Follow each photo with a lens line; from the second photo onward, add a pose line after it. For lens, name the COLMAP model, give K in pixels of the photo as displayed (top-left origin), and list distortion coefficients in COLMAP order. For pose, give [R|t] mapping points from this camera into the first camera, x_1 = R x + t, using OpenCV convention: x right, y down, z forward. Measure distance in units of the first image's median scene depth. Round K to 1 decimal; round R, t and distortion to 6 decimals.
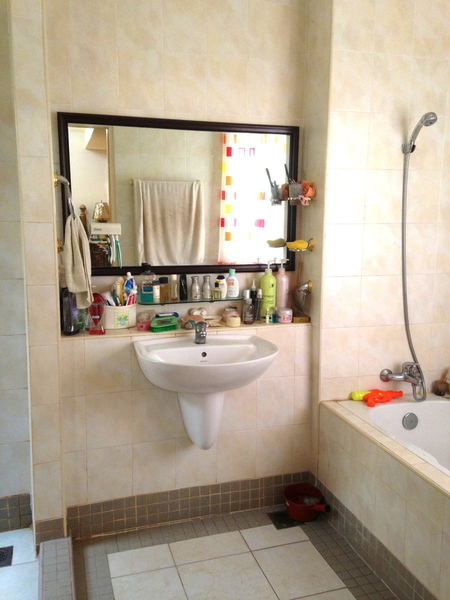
lens RADIAL K [[545.7, 0, 224.5], [0, 545.7, 301.9], [0, 0, 1]] dist [0.150360, -0.216094]
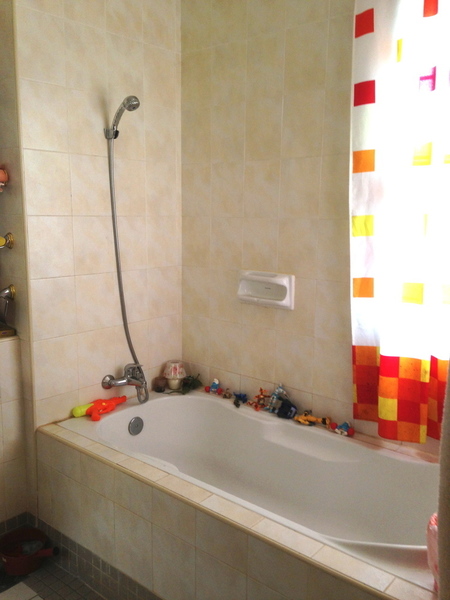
lens RADIAL K [[545.7, 0, 229.5], [0, 545.7, 298.5], [0, 0, 1]] dist [0.150360, -0.216094]
pose [[0.837605, -0.083882, 0.539798, -0.021155], [0.077374, 0.996396, 0.034774, -0.022208], [-0.540769, 0.012640, 0.841076, 0.130652]]
